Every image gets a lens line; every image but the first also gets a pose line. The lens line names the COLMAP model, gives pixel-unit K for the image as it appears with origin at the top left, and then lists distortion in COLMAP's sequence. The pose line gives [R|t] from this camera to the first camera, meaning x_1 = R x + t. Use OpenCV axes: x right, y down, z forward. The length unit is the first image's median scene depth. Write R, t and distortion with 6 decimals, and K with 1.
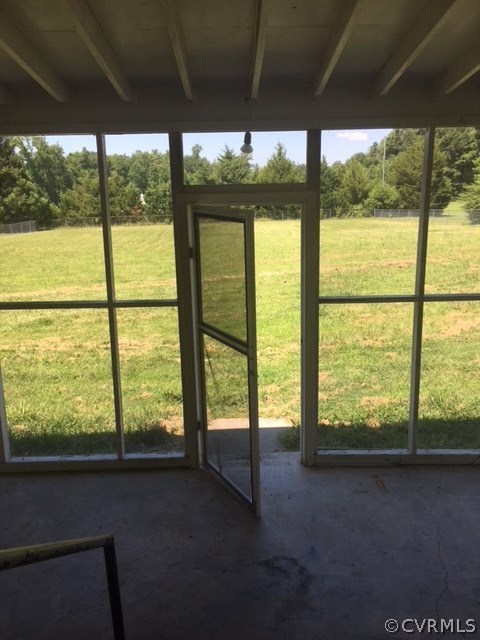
lens RADIAL K [[538.5, 0, 239.8], [0, 538.5, 322.0], [0, 0, 1]] dist [0.050800, -0.081688]
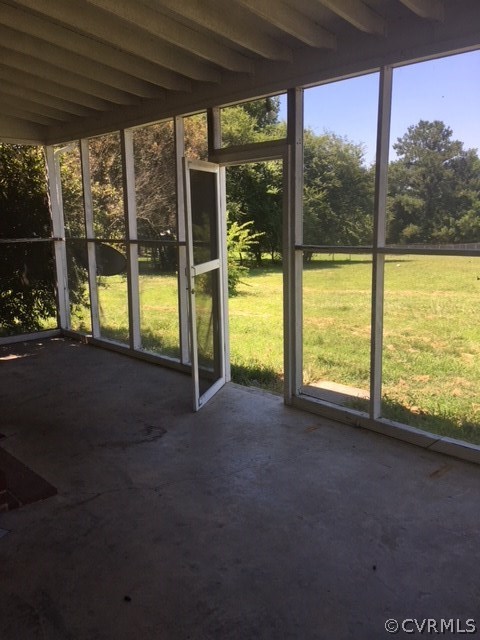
lens RADIAL K [[538.5, 0, 241.8], [0, 538.5, 315.8], [0, 0, 1]] dist [0.050800, -0.081688]
pose [[0.688105, 0.134465, -0.713043, 0.043891], [-0.174574, 0.984494, 0.017187, 0.004756], [0.704298, 0.112652, 0.700909, 0.008382]]
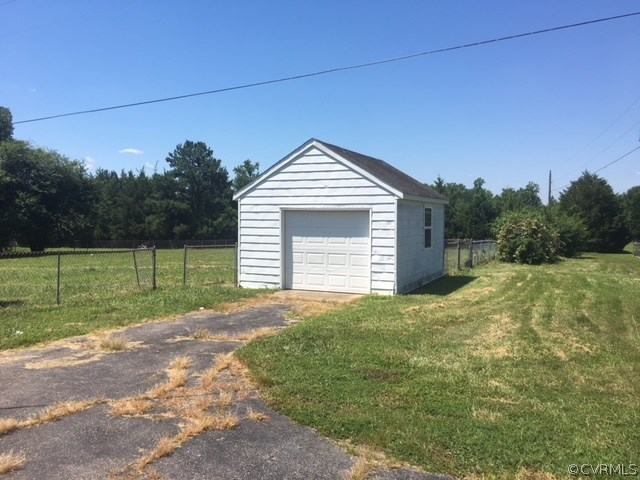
lens RADIAL K [[538.5, 0, 319.5], [0, 538.5, 239.9], [0, 0, 1]] dist [0.050800, -0.081688]
pose [[0.914483, 0.037807, -0.402854, 0.308552], [-0.118465, 0.977014, -0.177227, 0.011194], [0.386894, 0.209795, 0.897942, -0.038287]]
